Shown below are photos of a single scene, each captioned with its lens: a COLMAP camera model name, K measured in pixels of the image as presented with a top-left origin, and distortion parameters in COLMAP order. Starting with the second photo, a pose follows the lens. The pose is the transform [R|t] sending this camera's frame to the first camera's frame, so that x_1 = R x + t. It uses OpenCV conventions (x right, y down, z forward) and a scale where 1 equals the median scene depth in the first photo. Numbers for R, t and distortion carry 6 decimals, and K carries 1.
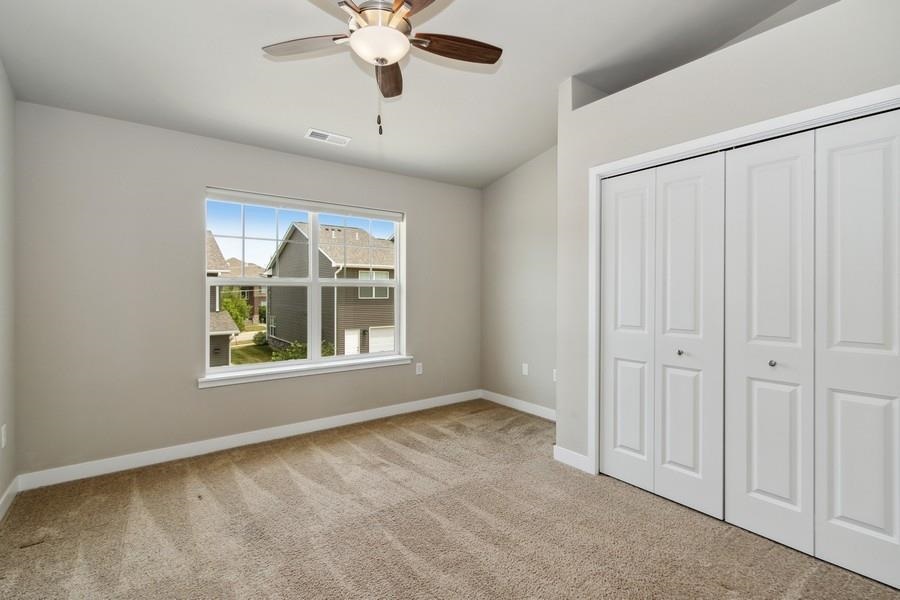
lens RADIAL K [[422.1, 0, 457.5], [0, 422.1, 299.9], [0, 0, 1]] dist [0.004898, 0.000872]
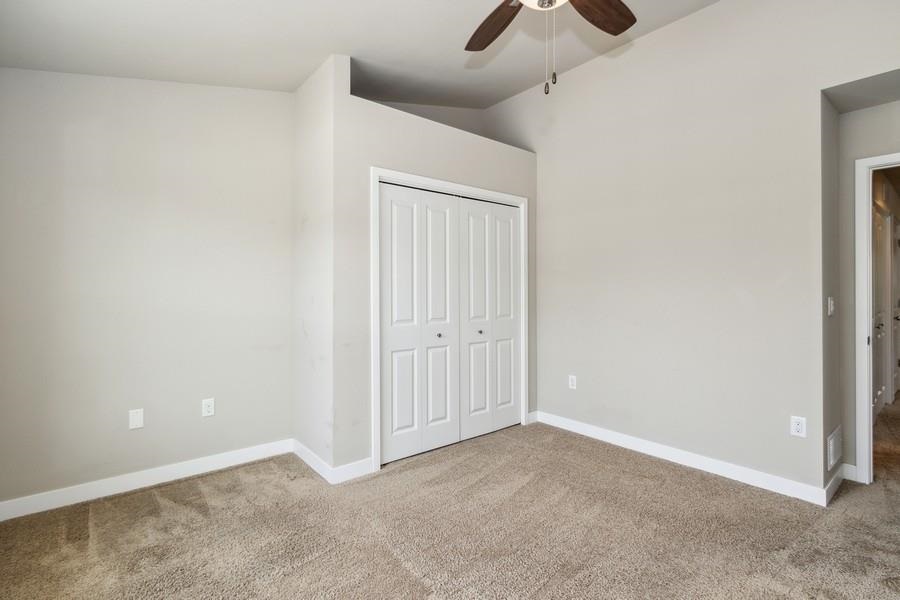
lens RADIAL K [[422.1, 0, 444.6], [0, 422.1, 294.0], [0, 0, 1]] dist [0.004898, 0.000872]
pose [[-0.026705, -0.015976, 0.999516, -0.684683], [0.019772, 0.999668, 0.016507, -0.024023], [-0.999448, 0.020203, -0.026380, 0.852659]]
